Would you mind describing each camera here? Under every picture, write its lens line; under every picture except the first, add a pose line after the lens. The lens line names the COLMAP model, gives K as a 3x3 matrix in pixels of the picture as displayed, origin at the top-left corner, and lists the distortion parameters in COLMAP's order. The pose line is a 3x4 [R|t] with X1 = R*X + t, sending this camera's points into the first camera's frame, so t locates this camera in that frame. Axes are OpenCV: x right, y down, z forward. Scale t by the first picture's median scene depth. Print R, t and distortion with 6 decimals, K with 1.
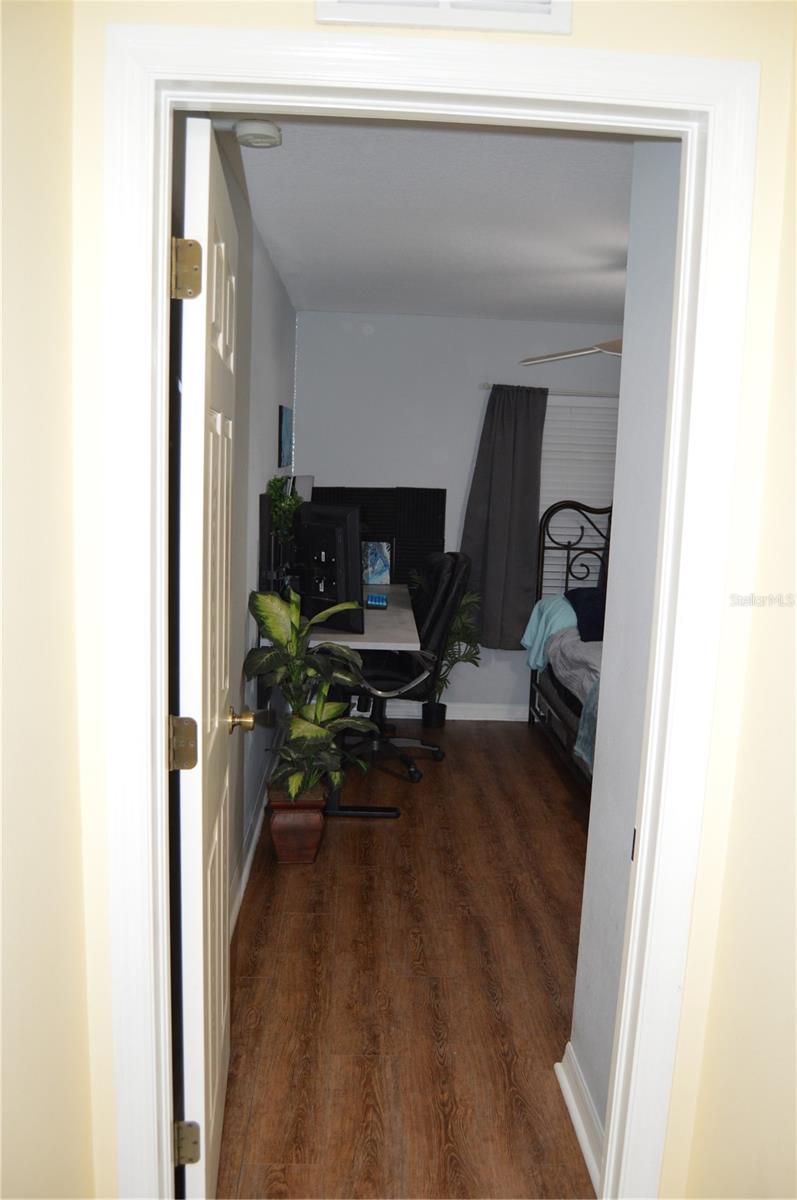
lens RADIAL K [[952.9, 0, 398.5], [0, 952.9, 600.0], [0, 0, 1]] dist [-0.093294, 0.038487]
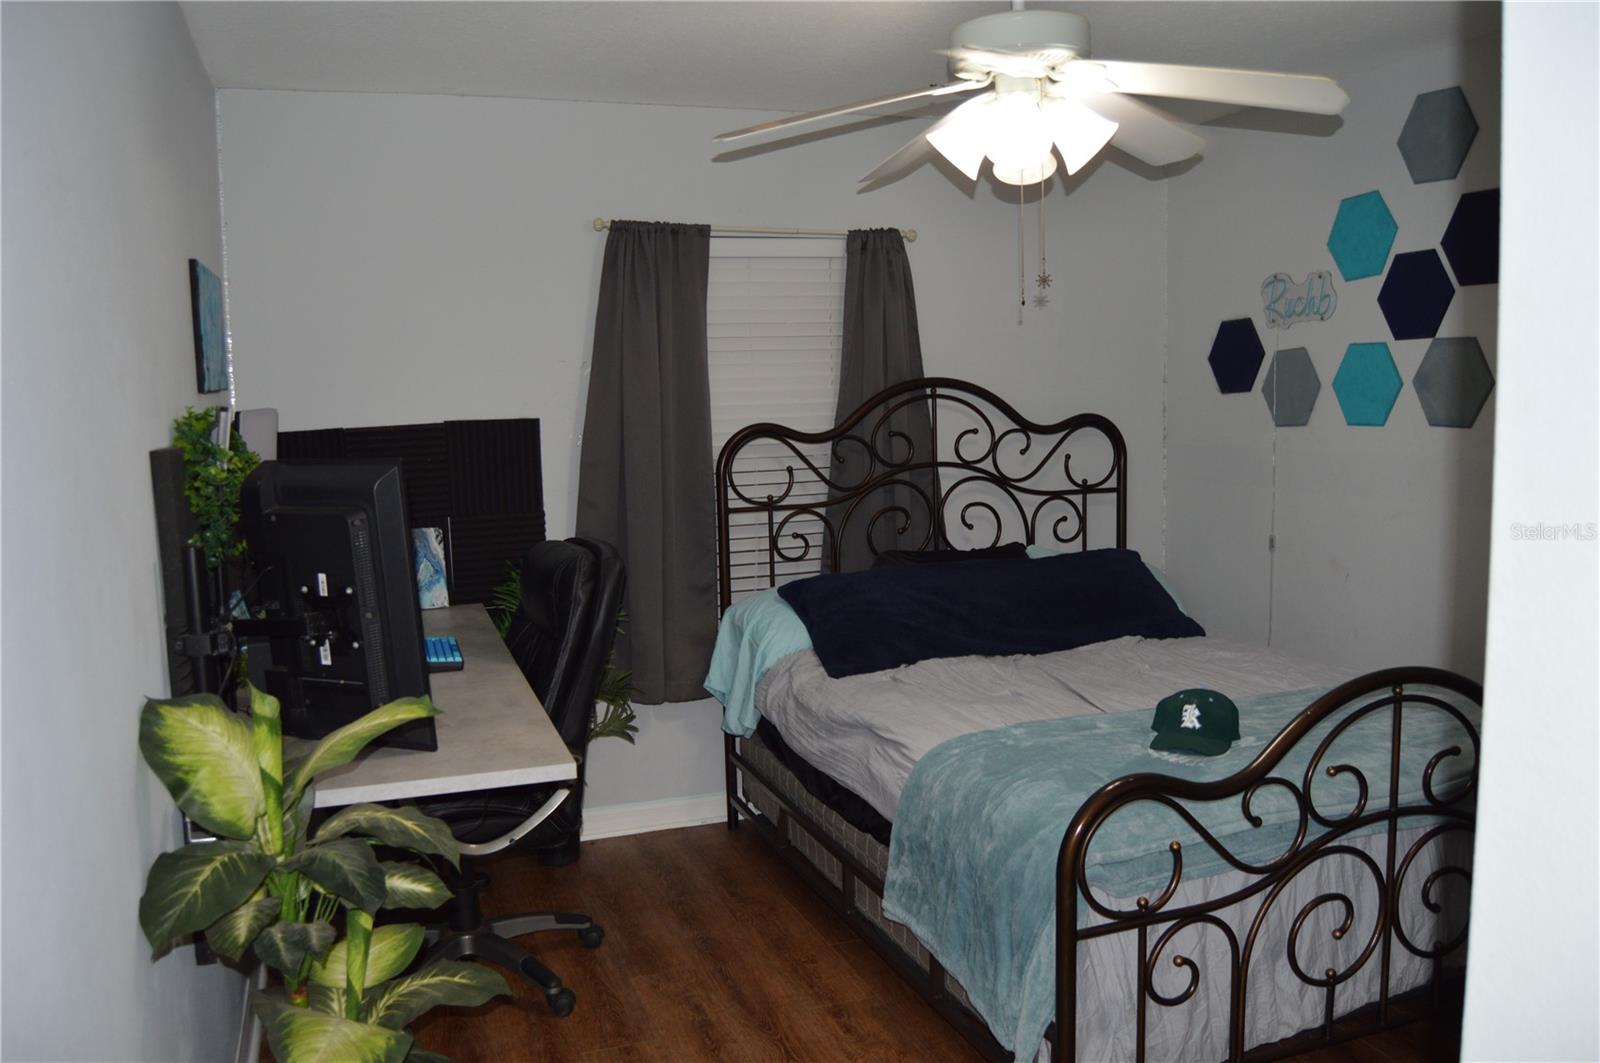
lens RADIAL K [[1270.5, 0, 794.2], [0, 1270.5, 529.2], [0, 0, 1]] dist [-0.093294, 0.038487]
pose [[0.951004, -0.092741, 0.294942, -0.035311], [0.102169, 0.994627, -0.016682, -0.033388], [-0.291810, 0.045998, 0.955370, 0.337762]]
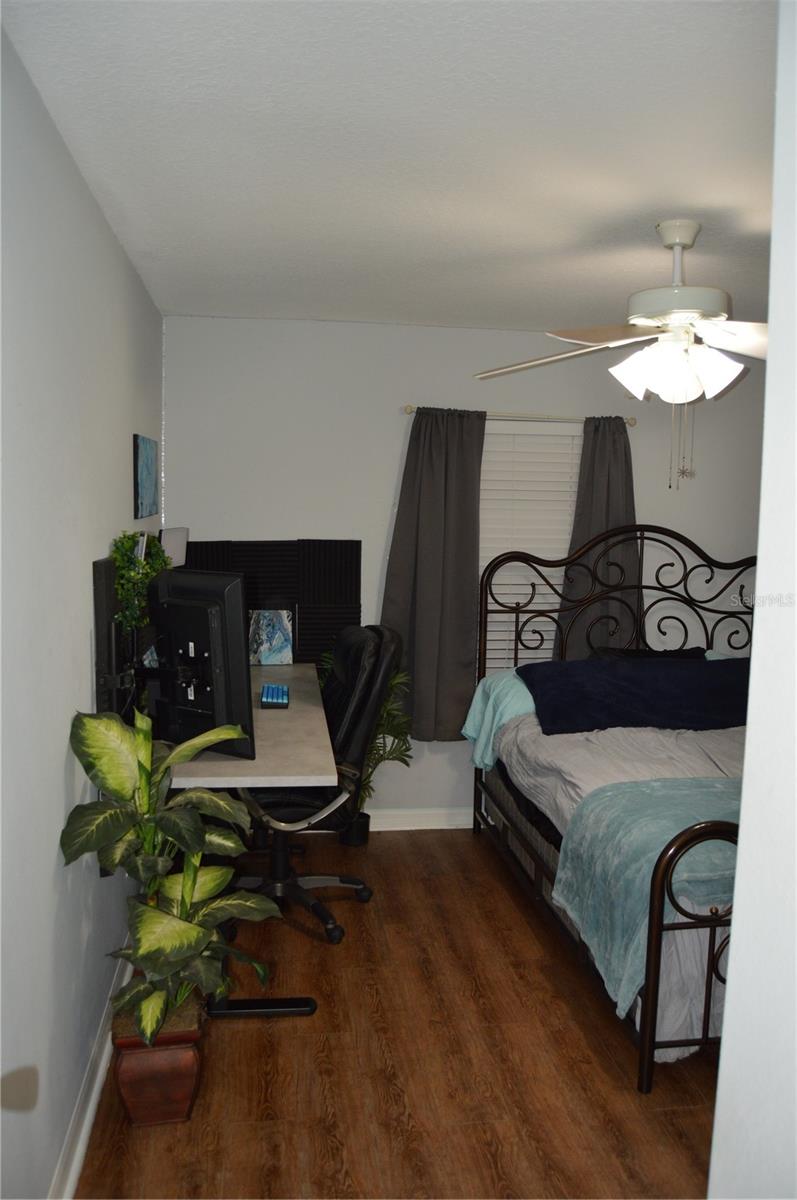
lens RADIAL K [[952.9, 0, 398.5], [0, 952.9, 600.0], [0, 0, 1]] dist [-0.093294, 0.038487]
pose [[0.994760, -0.027925, 0.098350, 0.002403], [0.032049, 0.998661, -0.040599, -0.041279], [-0.097085, 0.043539, 0.994323, 0.259573]]
